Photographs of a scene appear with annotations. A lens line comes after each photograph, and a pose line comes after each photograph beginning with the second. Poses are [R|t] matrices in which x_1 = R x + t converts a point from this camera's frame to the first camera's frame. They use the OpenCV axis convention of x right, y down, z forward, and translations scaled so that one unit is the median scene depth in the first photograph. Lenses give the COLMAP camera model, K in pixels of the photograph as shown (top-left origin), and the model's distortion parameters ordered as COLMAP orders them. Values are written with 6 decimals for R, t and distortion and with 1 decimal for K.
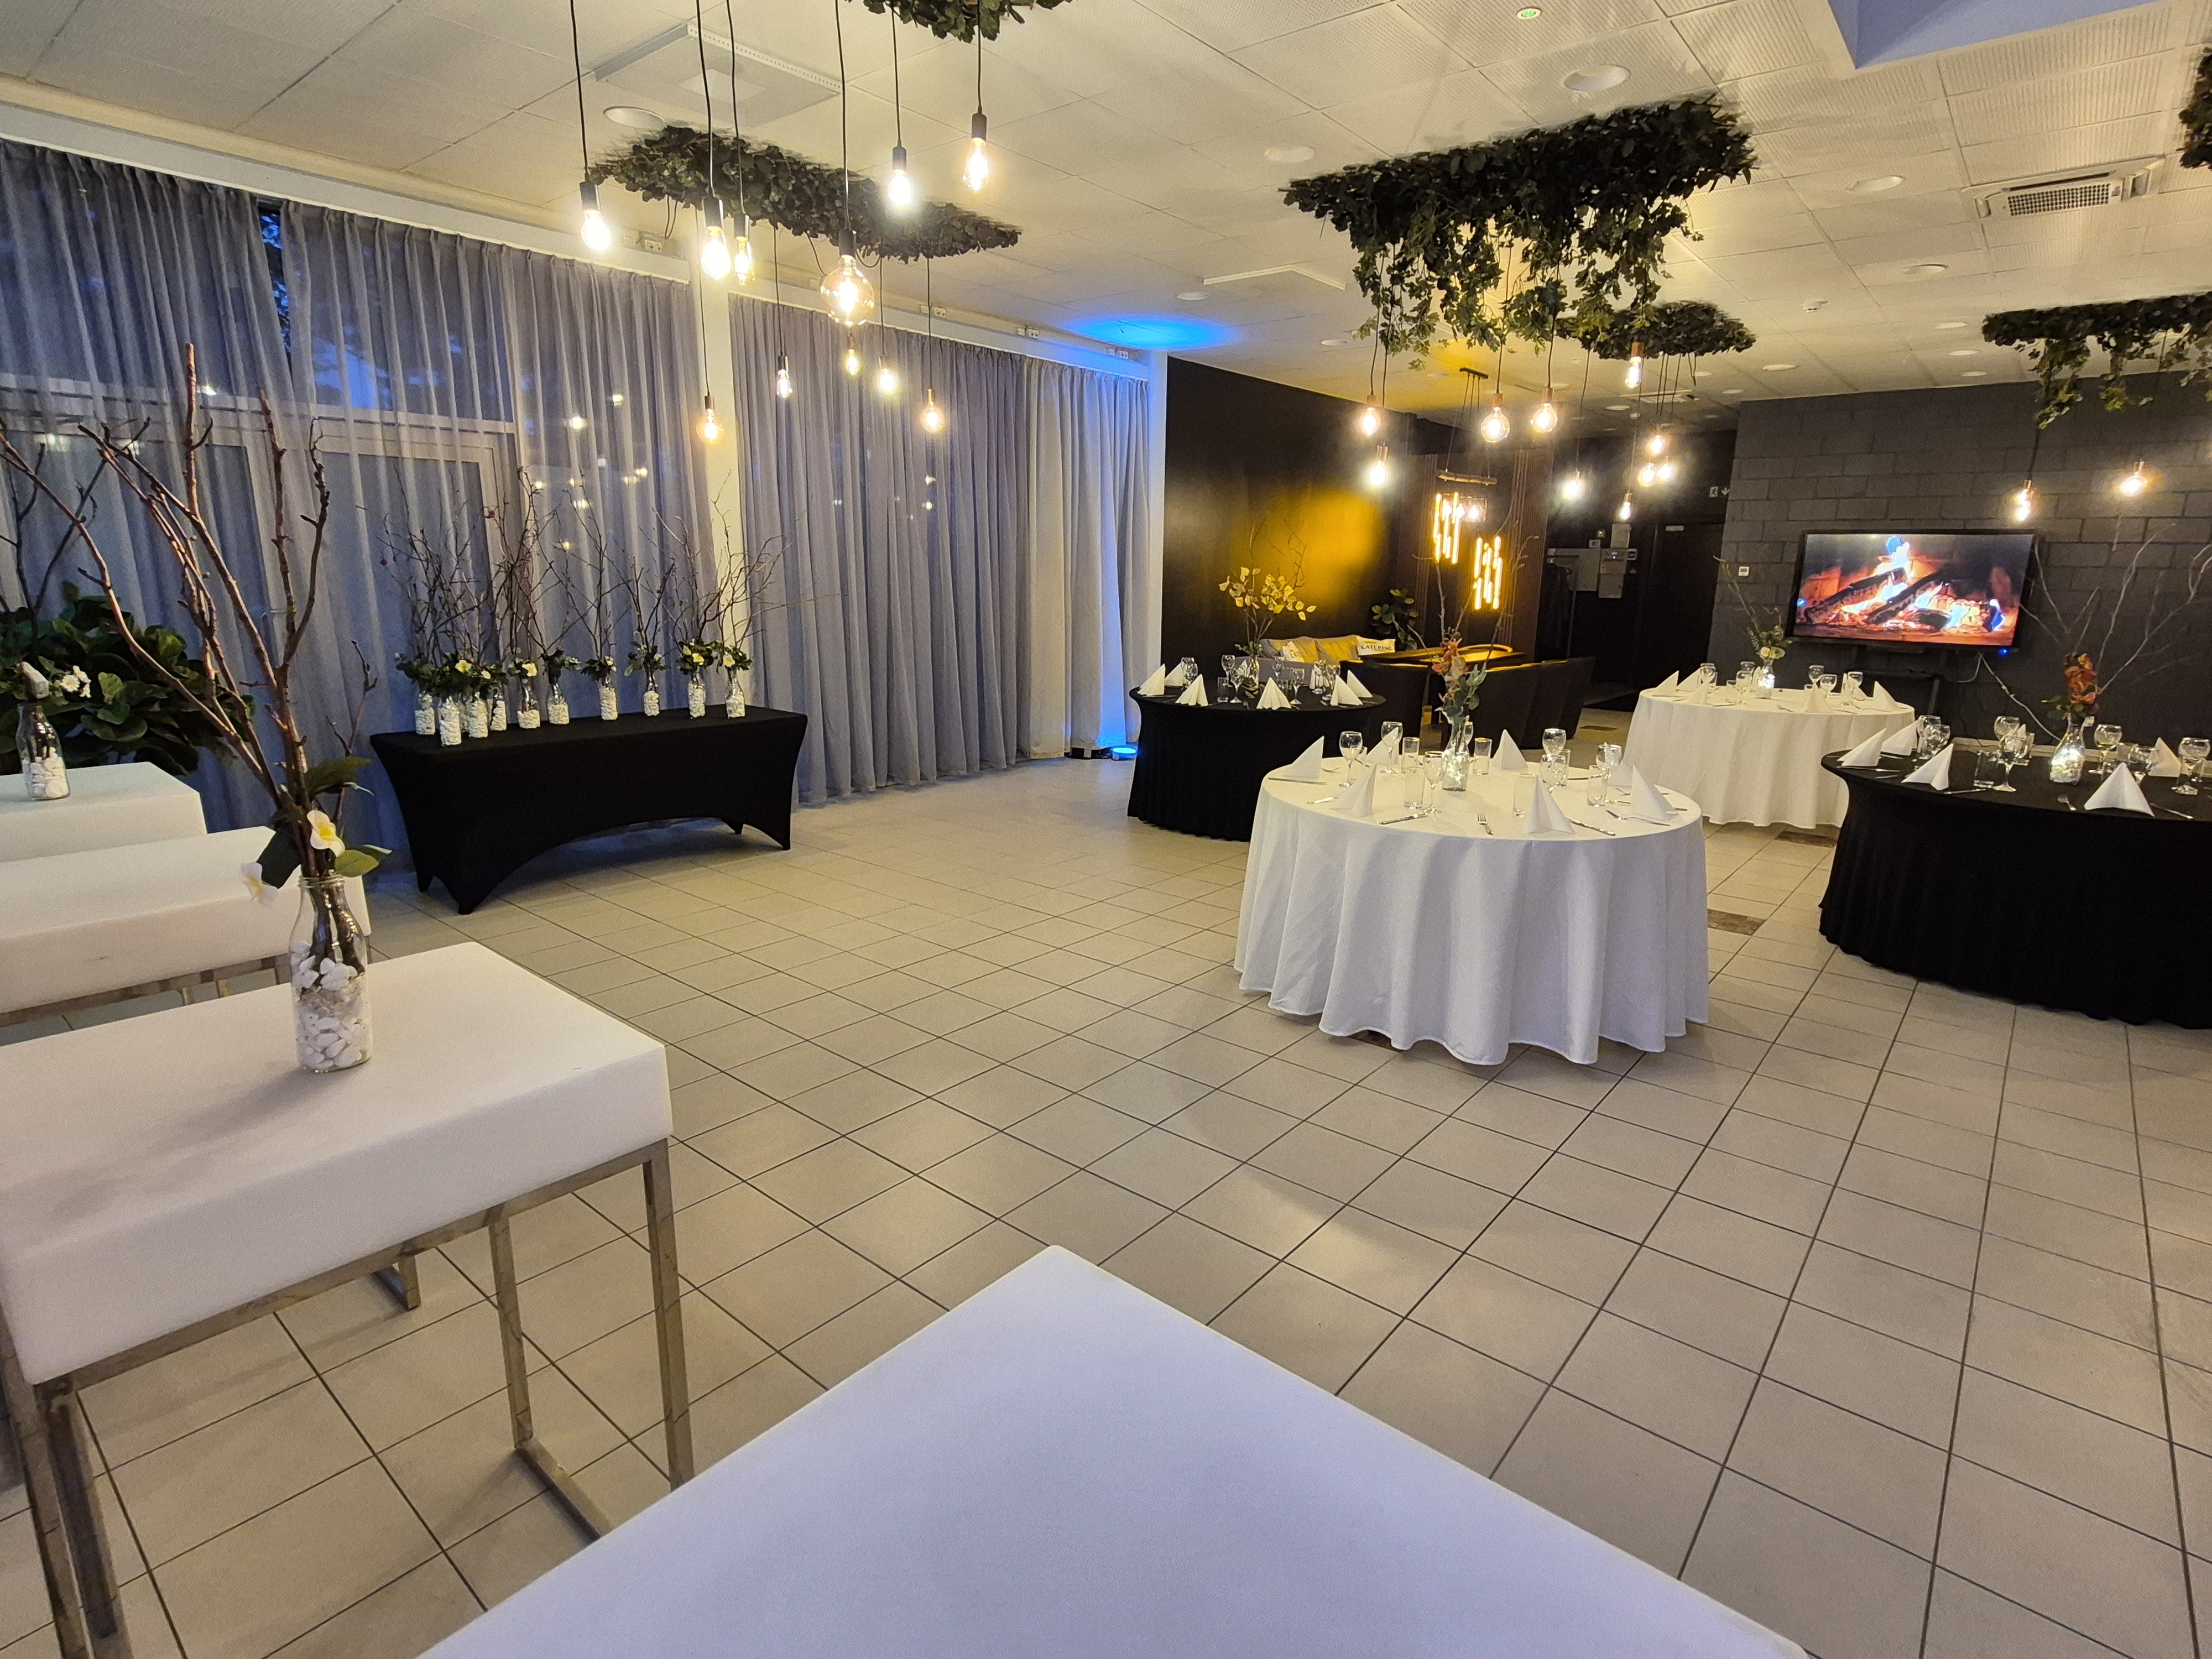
lens RADIAL K [[1146.2, 0, 1112.7], [0, 1146.2, 823.7], [0, 0, 1]] dist [0.005102, 0.001194]
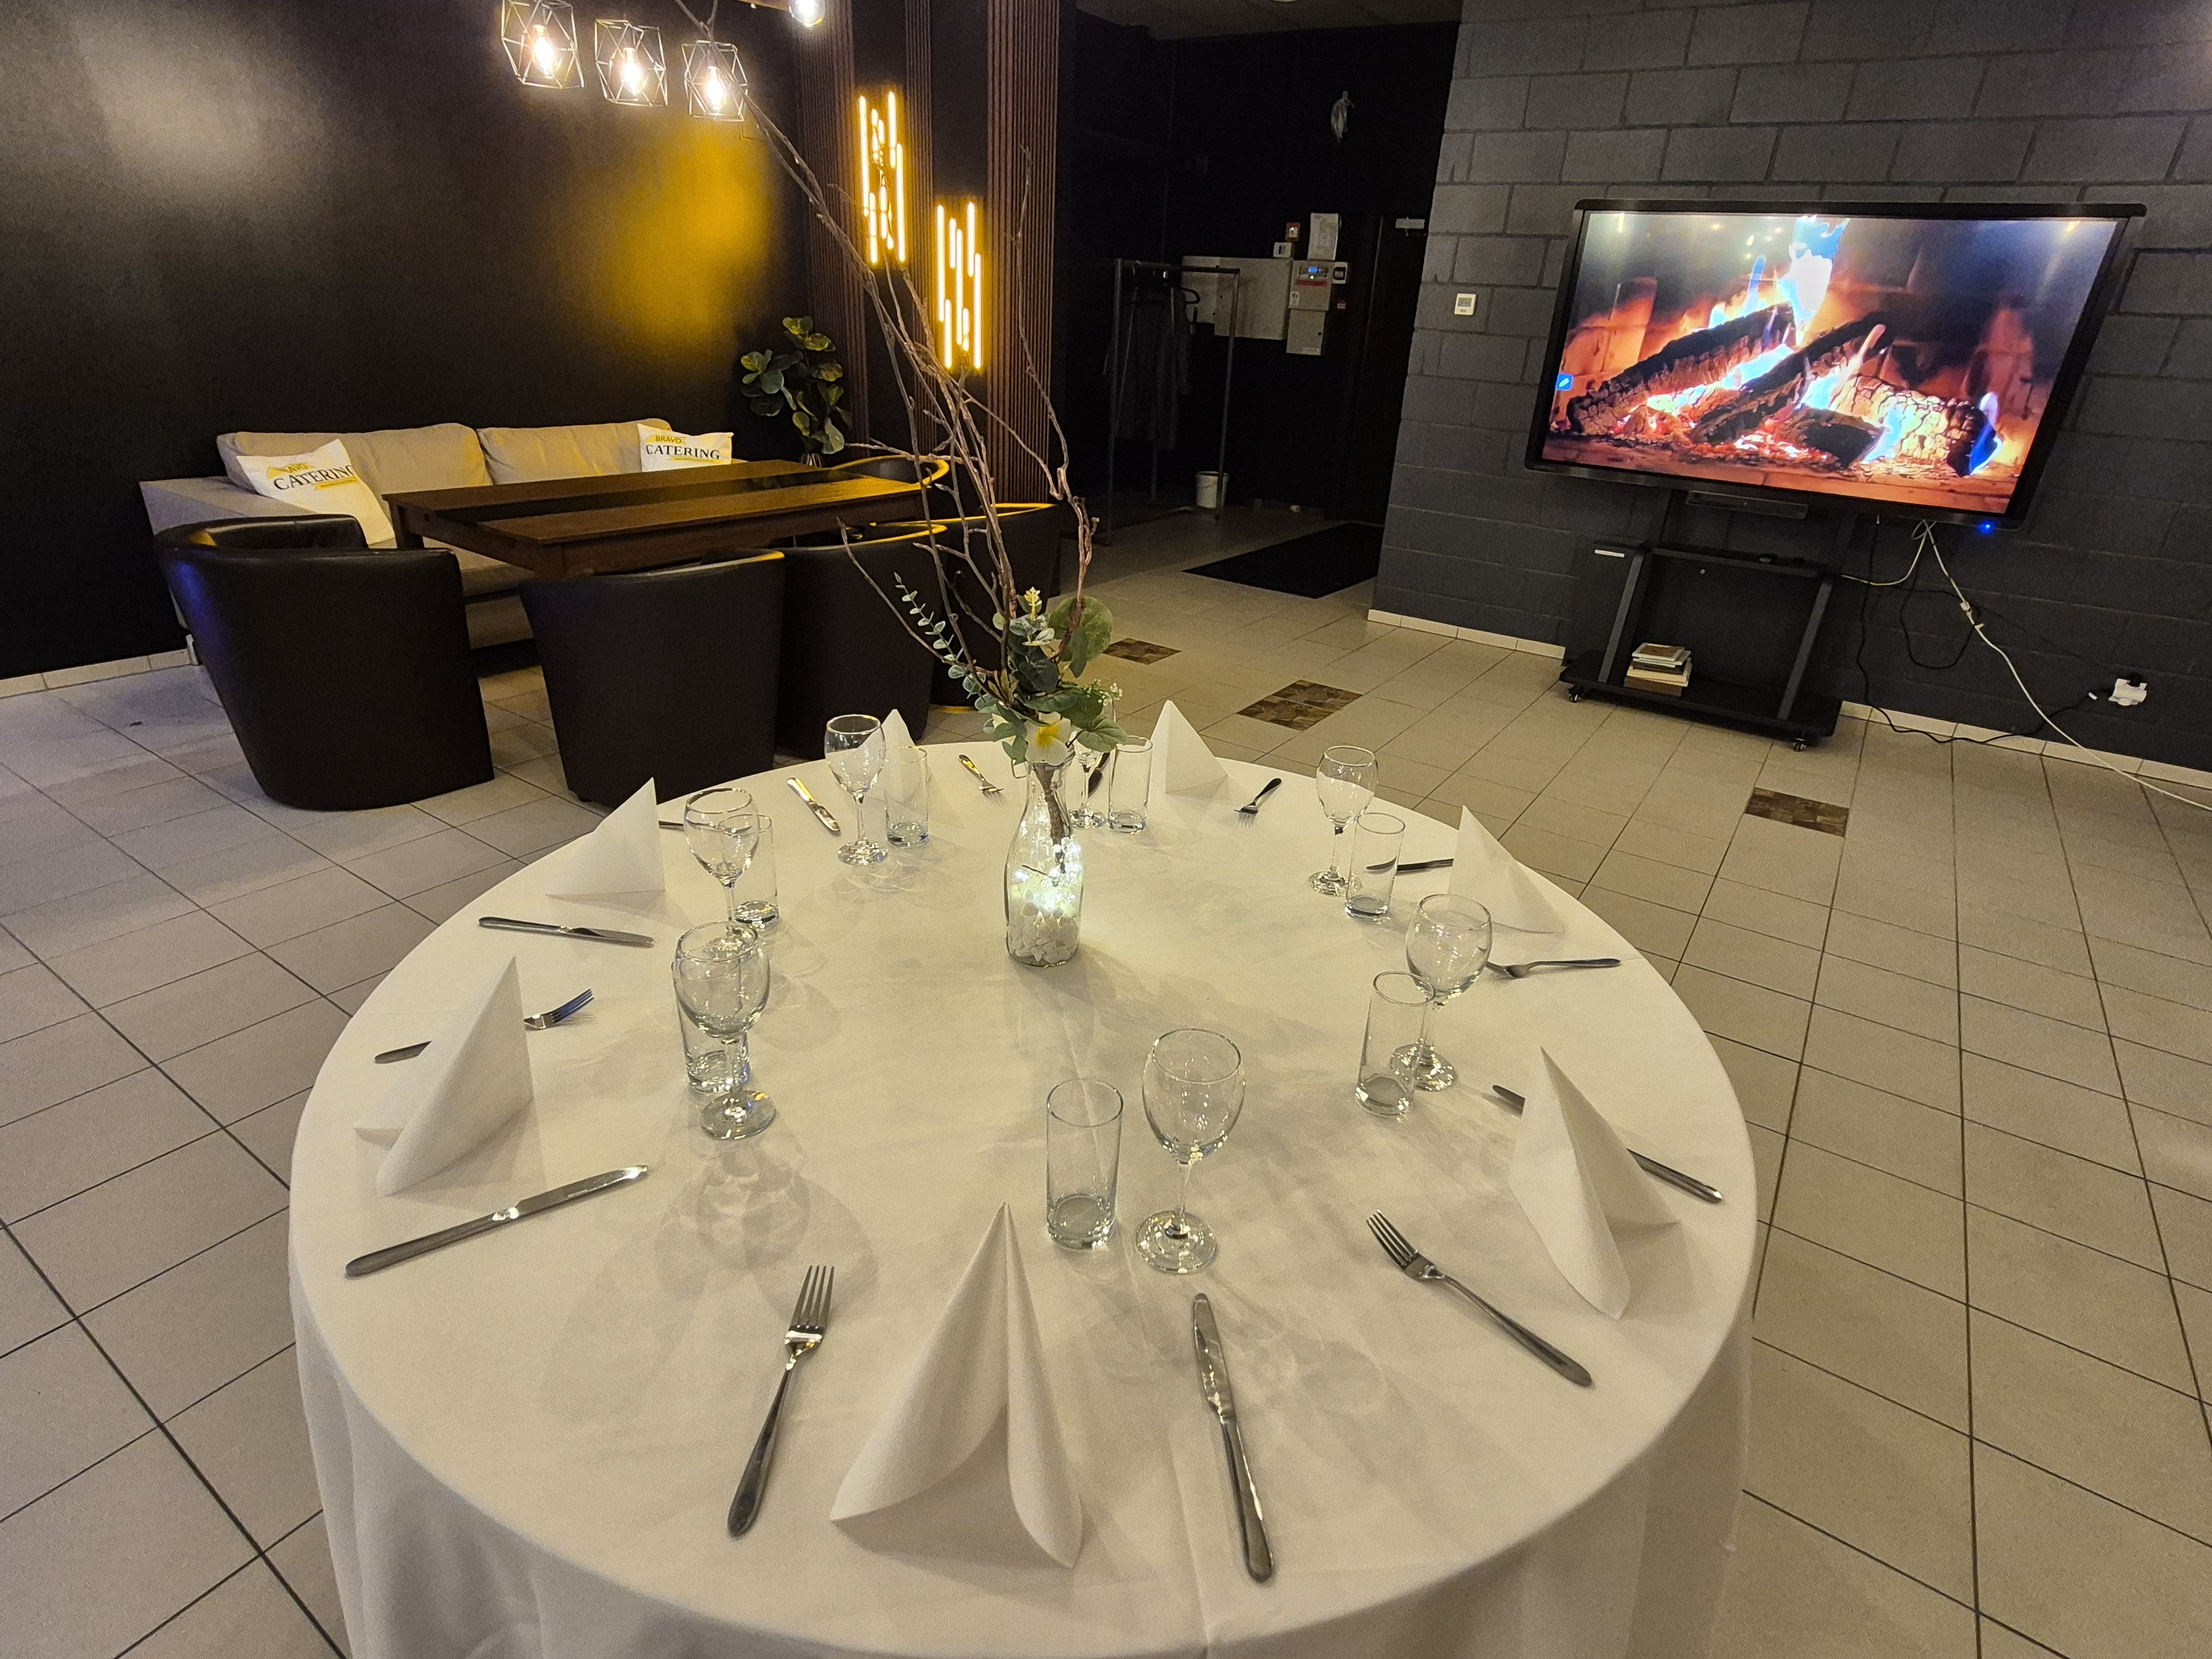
lens RADIAL K [[1146.2, 0, 1116.3], [0, 1146.2, 826.7], [0, 0, 1]] dist [0.005102, 0.001194]
pose [[0.995149, -0.001579, 0.098368, 0.544142], [-0.018955, 0.978061, 0.207456, -0.161504], [-0.096537, -0.208315, 0.973286, 0.780816]]
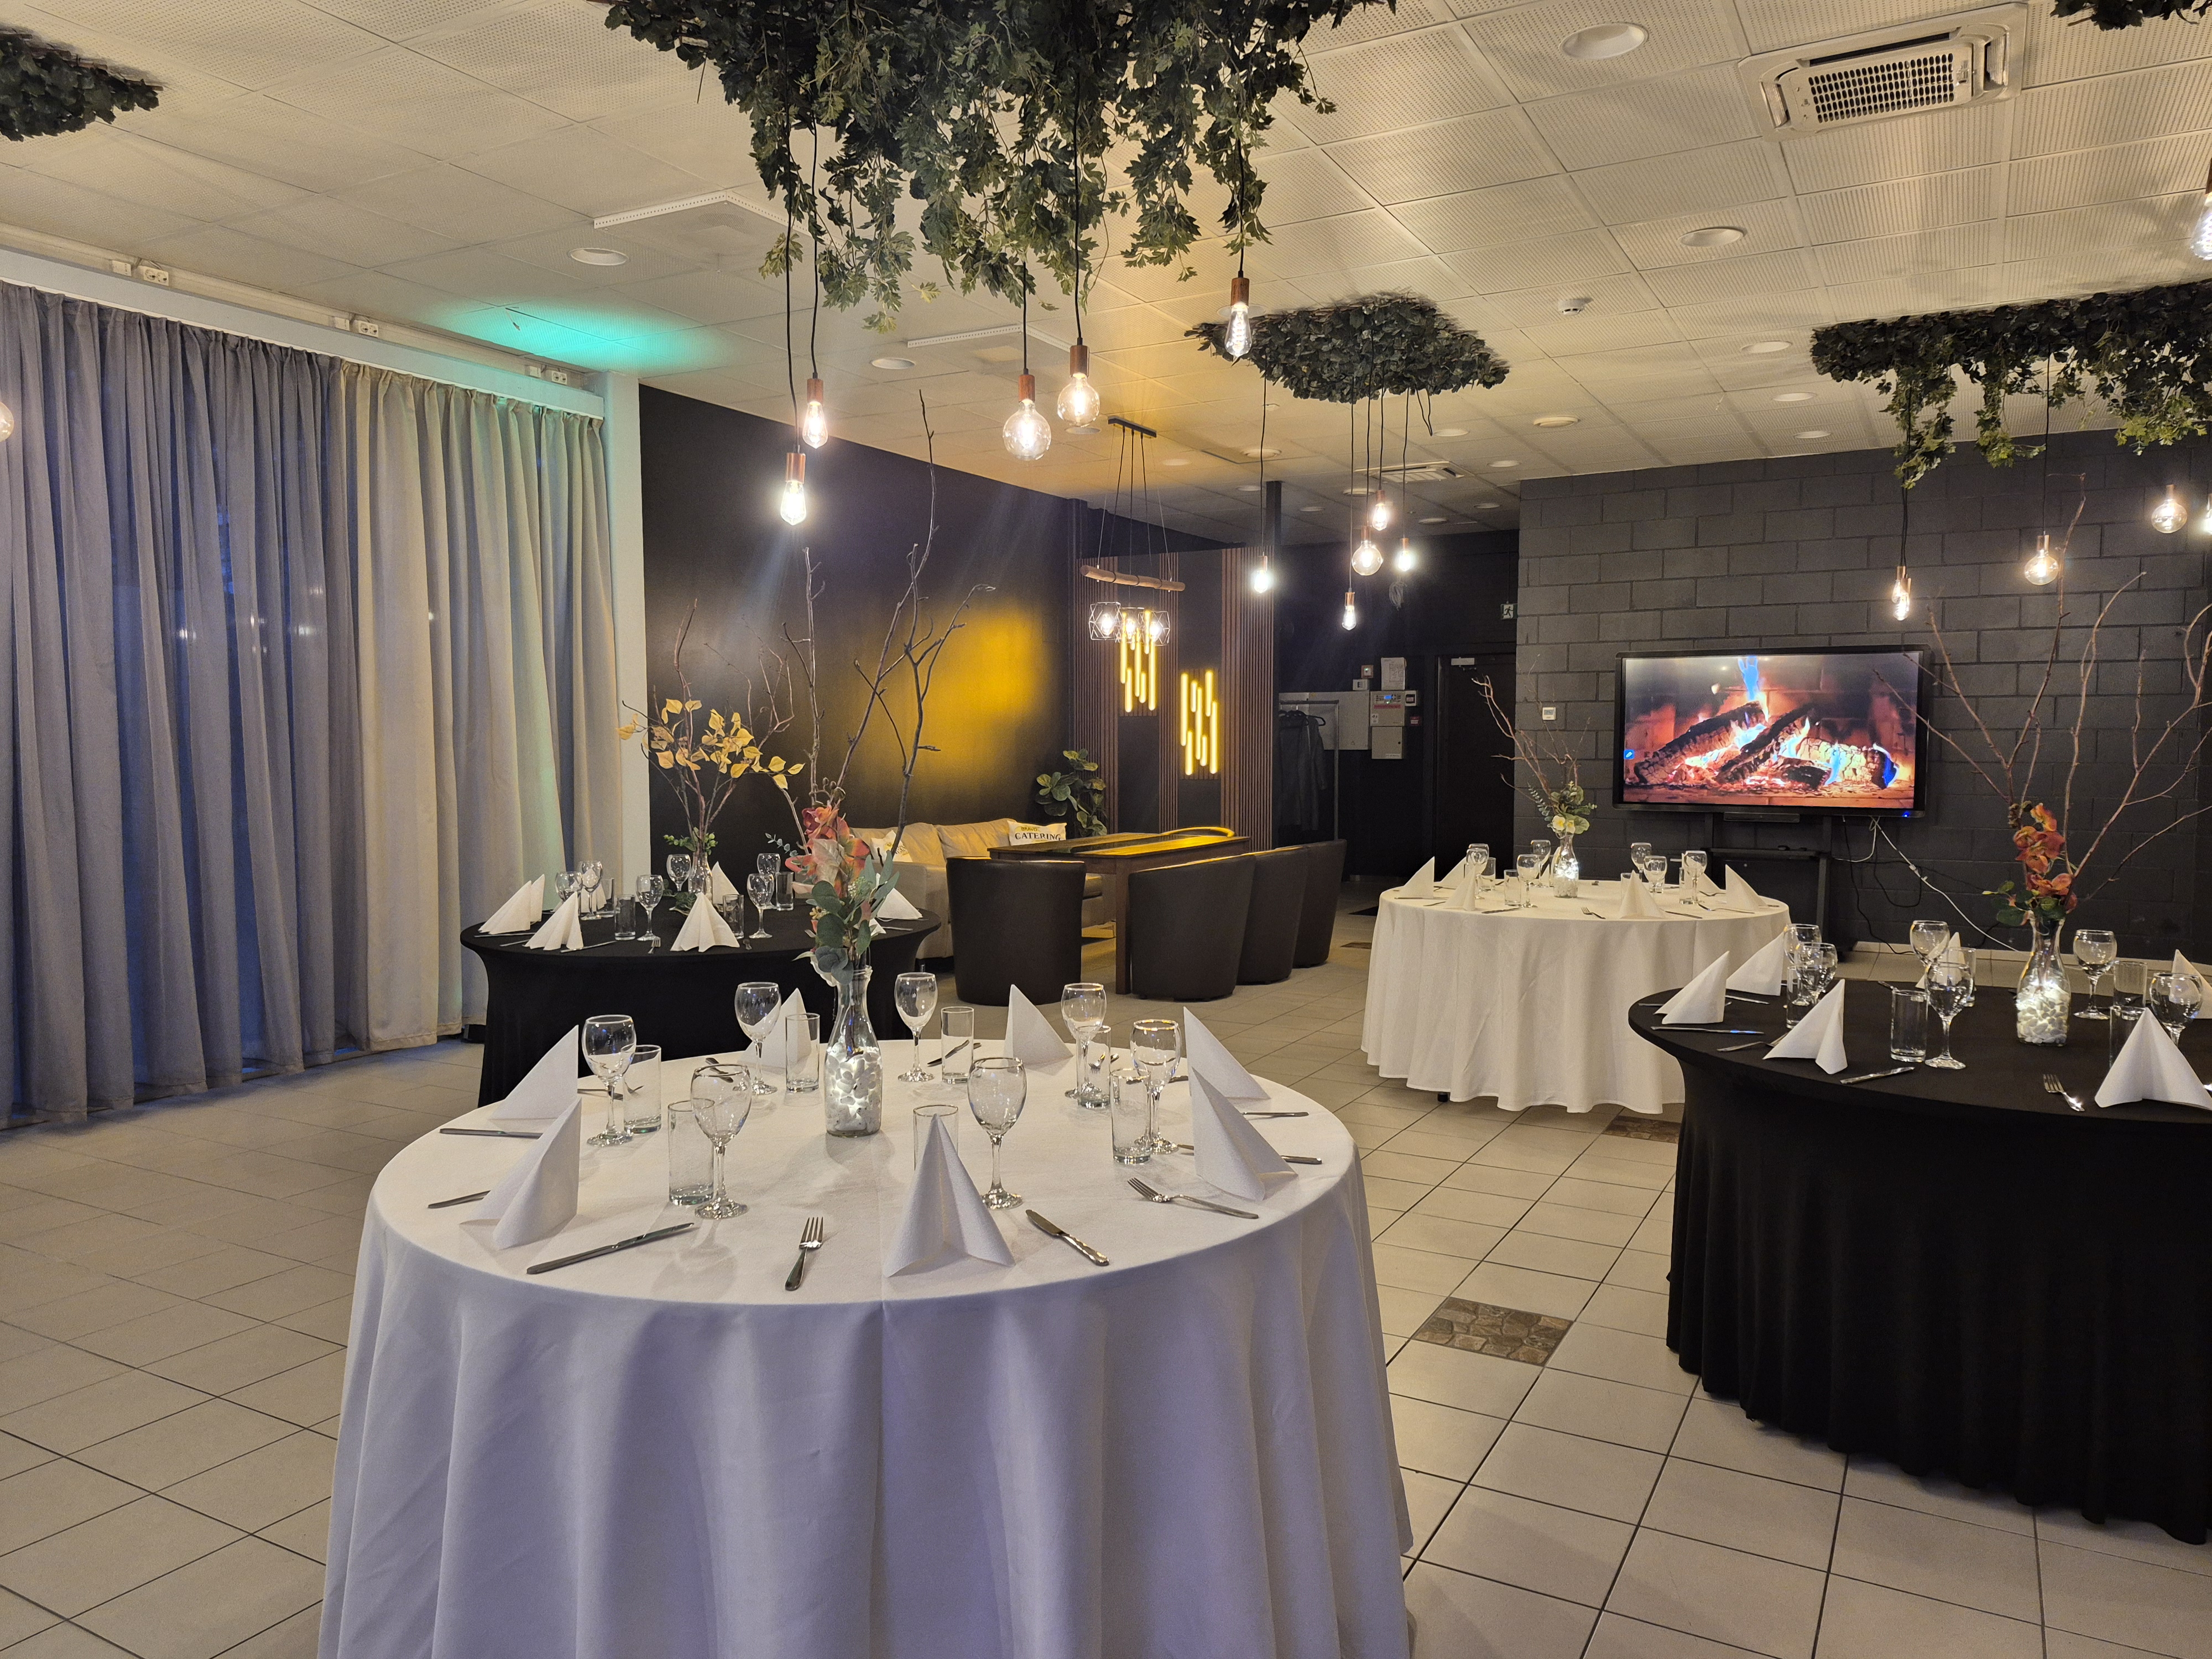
lens RADIAL K [[1547.8, 0, 1089.7], [0, 1547.8, 823.2], [0, 0, 1]] dist [0.070823, -0.074438]
pose [[0.984268, -0.027321, 0.174559, 0.161904], [0.056044, 0.985230, -0.161807, -0.025777], [-0.167560, 0.169044, 0.971261, 0.211365]]
